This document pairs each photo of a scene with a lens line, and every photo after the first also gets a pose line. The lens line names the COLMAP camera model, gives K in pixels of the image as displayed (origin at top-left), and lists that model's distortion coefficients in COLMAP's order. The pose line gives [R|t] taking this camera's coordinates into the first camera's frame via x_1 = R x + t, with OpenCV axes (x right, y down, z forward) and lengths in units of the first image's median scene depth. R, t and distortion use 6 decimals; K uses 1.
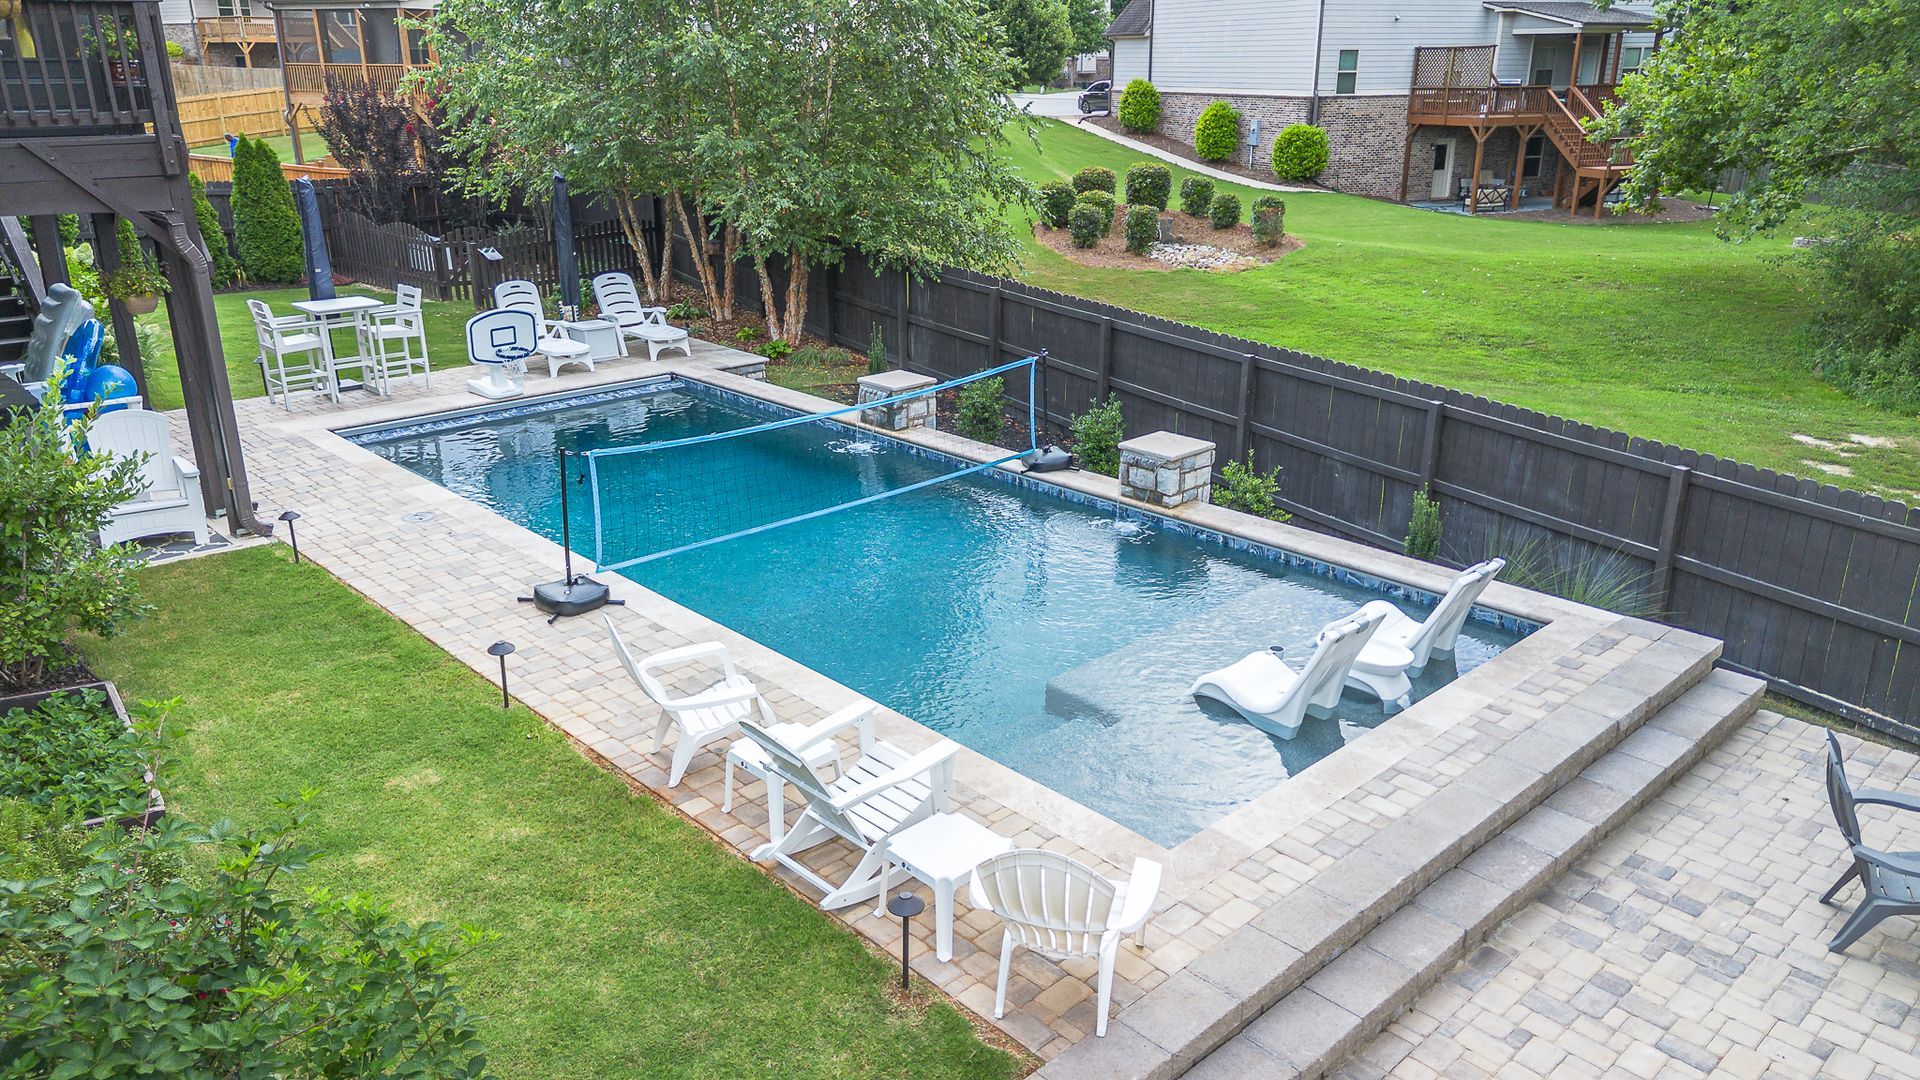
lens RADIAL K [[1350.4, 0, 966.2], [0, 1350.4, 547.2], [0, 0, 1]] dist [0.096708, -0.137589]
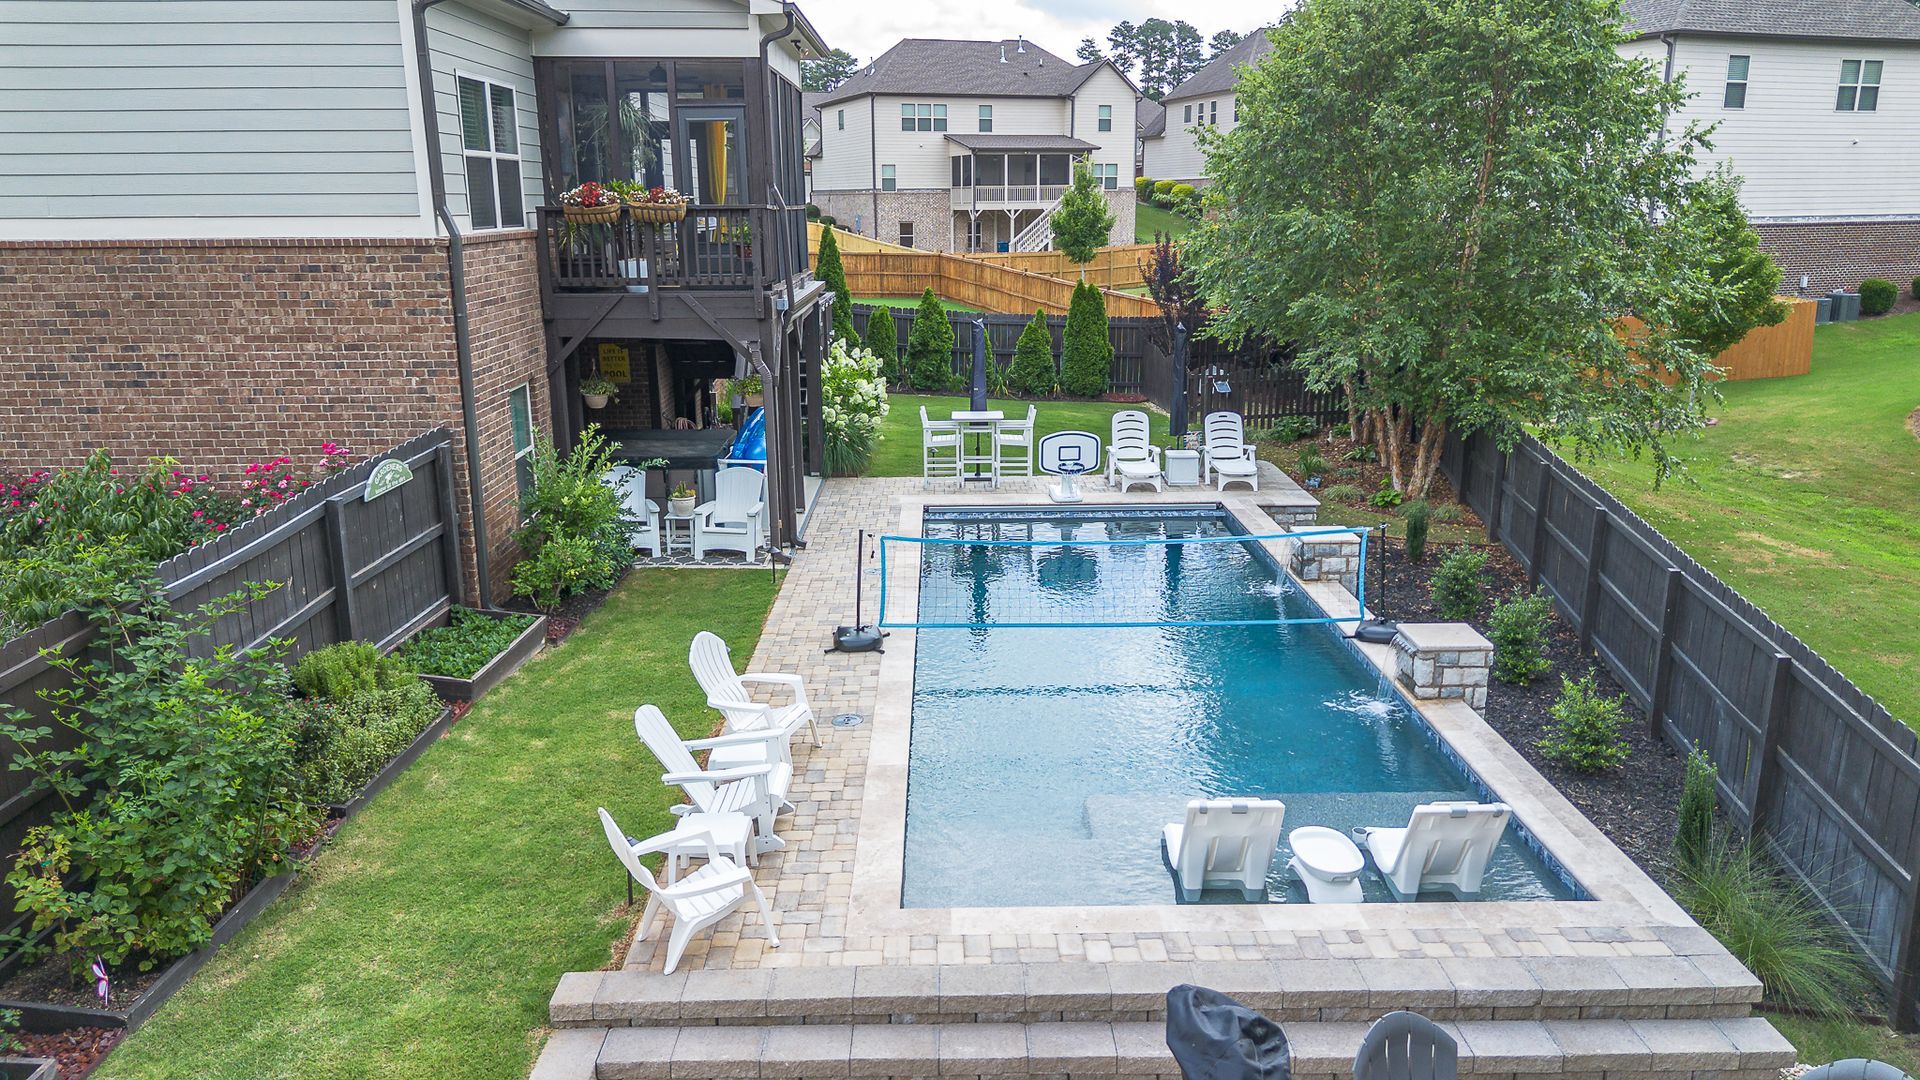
lens RADIAL K [[1355.4, 0, 963.7], [0, 1355.4, 543.8], [0, 0, 1]] dist [0.074079, -0.079566]
pose [[0.735958, 0.162228, -0.657304, 0.449964], [-0.222775, 0.974830, -0.008835, -0.046822], [0.639326, 0.152933, 0.753574, 0.032725]]
